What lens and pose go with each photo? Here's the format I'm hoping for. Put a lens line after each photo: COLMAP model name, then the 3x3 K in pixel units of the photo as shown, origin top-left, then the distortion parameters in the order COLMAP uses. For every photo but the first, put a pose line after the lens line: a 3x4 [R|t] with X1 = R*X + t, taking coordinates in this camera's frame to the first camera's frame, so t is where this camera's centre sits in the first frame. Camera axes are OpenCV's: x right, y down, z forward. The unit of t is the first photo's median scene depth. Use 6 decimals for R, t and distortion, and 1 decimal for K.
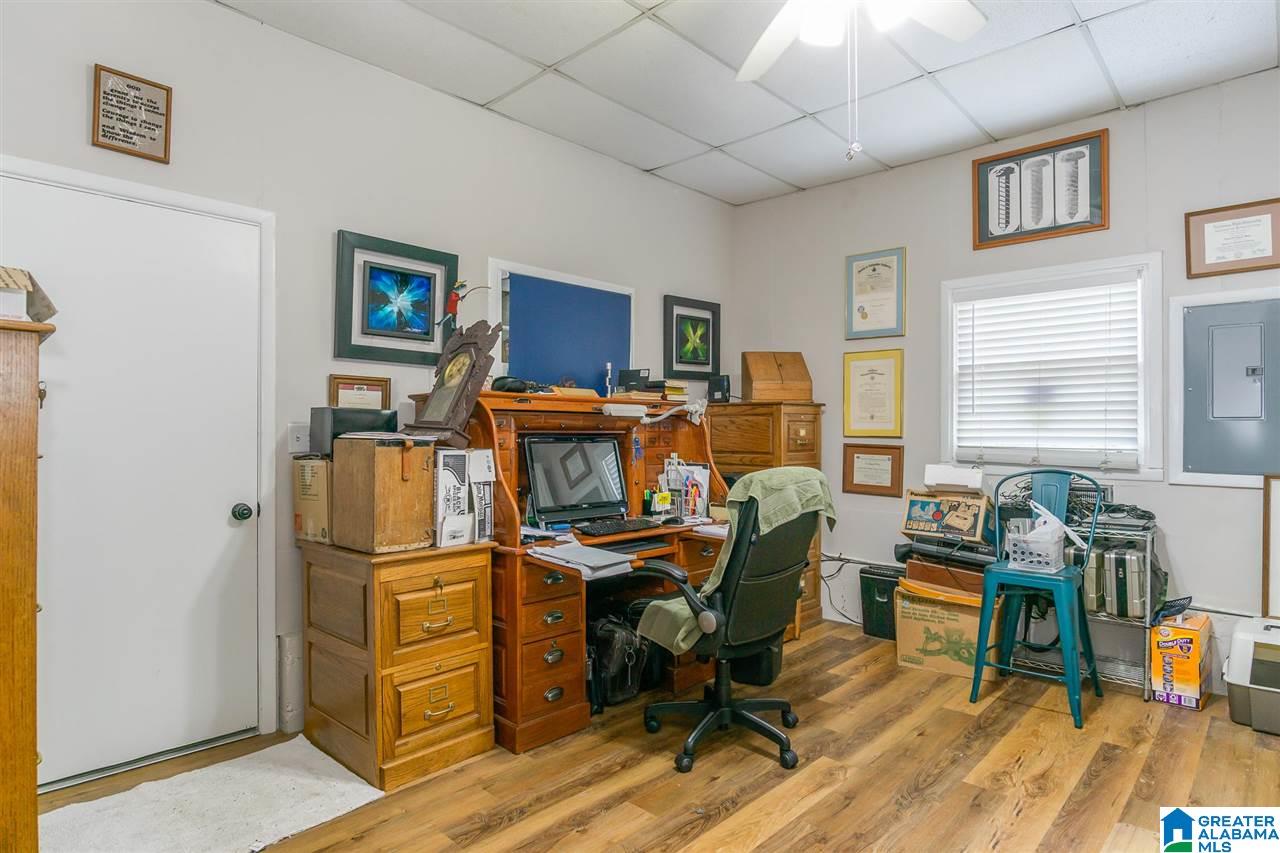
lens RADIAL K [[711.3, 0, 642.9], [0, 711.3, 429.0], [0, 0, 1]] dist [-0.023184, -0.000693]
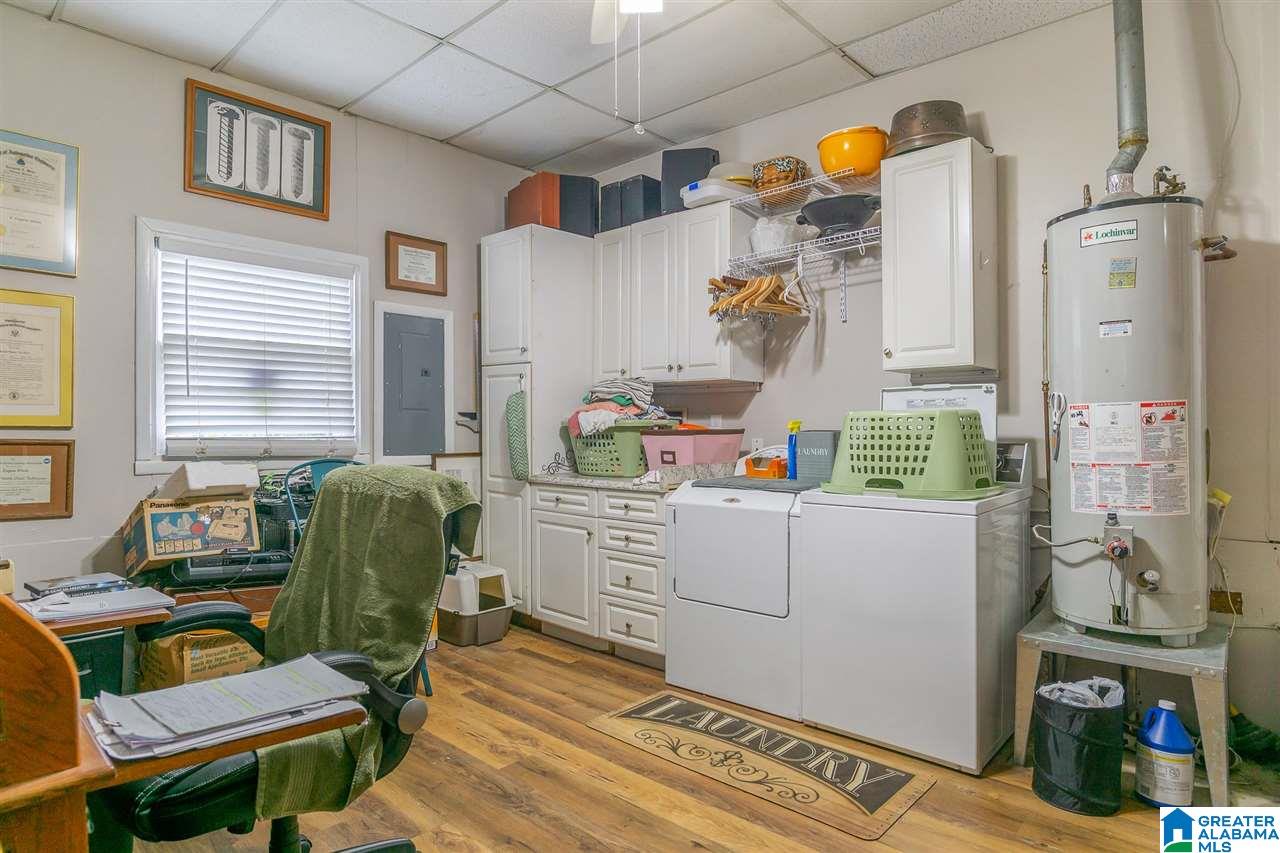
lens RADIAL K [[711.3, 0, 642.9], [0, 711.3, 429.0], [0, 0, 1]] dist [-0.023184, -0.000693]
pose [[-0.025759, -0.004415, 0.999658, -0.360461], [-0.000369, 0.999990, 0.004407, 0.011419], [-0.999668, -0.000255, -0.025761, 0.547407]]
